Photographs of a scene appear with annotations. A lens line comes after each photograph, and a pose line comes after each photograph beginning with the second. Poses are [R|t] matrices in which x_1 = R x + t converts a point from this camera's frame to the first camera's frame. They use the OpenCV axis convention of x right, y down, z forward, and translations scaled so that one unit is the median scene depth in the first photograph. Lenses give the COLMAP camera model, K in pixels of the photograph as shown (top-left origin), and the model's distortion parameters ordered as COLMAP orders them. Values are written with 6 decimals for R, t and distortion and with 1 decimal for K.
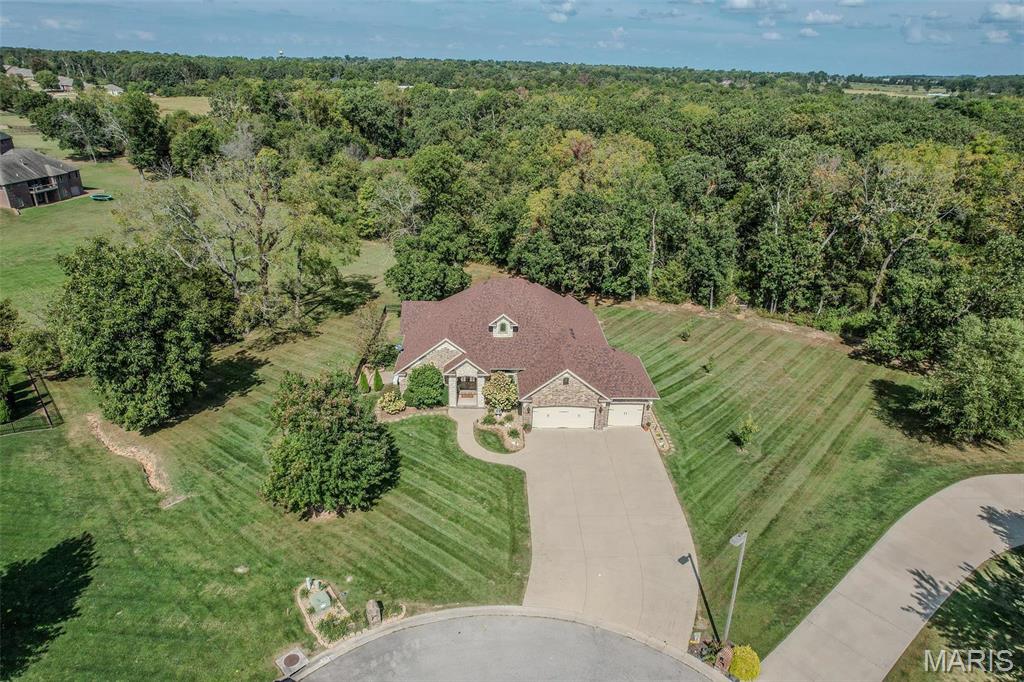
lens RADIAL K [[656.0, 0, 512.0], [0, 656.0, 341.0], [0, 0, 1]] dist [-0.078880, 0.064553]
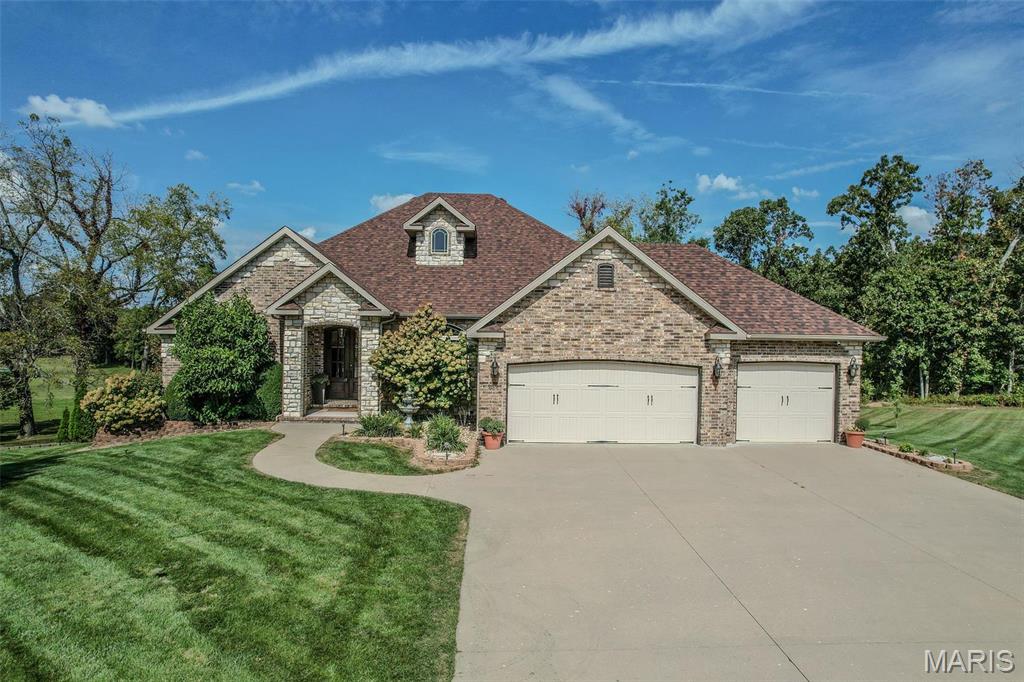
lens RADIAL K [[656.0, 0, 512.0], [0, 656.0, 341.0], [0, 0, 1]] dist [-0.078880, 0.064553]
pose [[0.999924, -0.012345, 0.000323, 0.032303], [0.011473, 0.918944, -0.394221, 0.209250], [0.004570, 0.394195, 0.919016, 0.667494]]
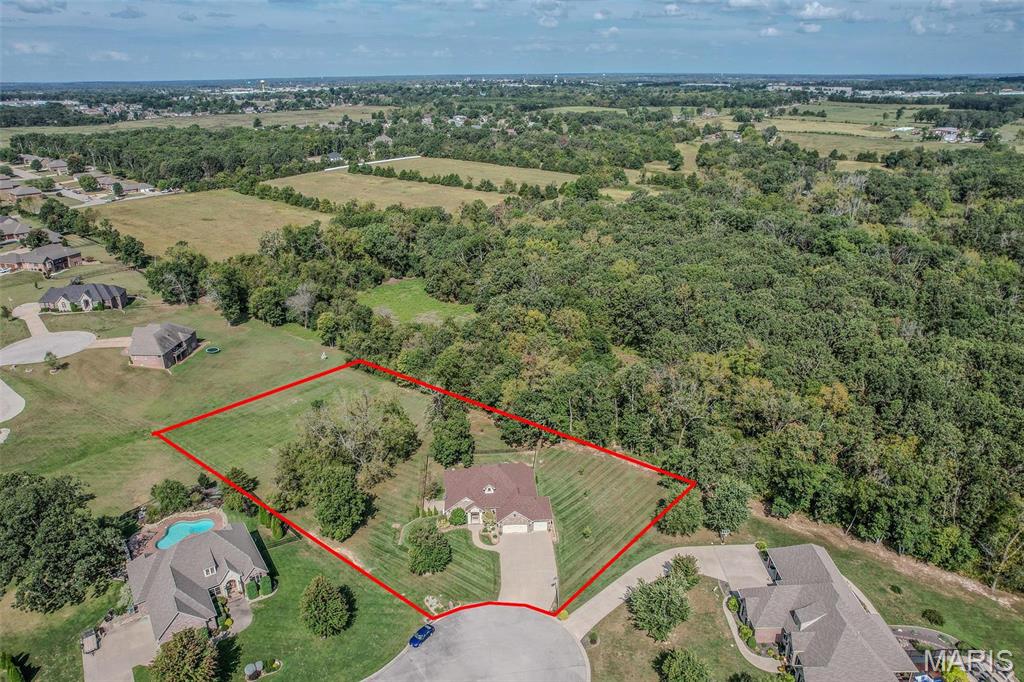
lens RADIAL K [[656.0, 0, 512.0], [0, 656.0, 341.0], [0, 0, 1]] dist [-0.078880, 0.064553]
pose [[0.999145, -0.040231, 0.009484, 0.070111], [0.040625, 0.998121, -0.045864, -0.462209], [-0.007621, 0.046210, 0.998903, -1.444336]]
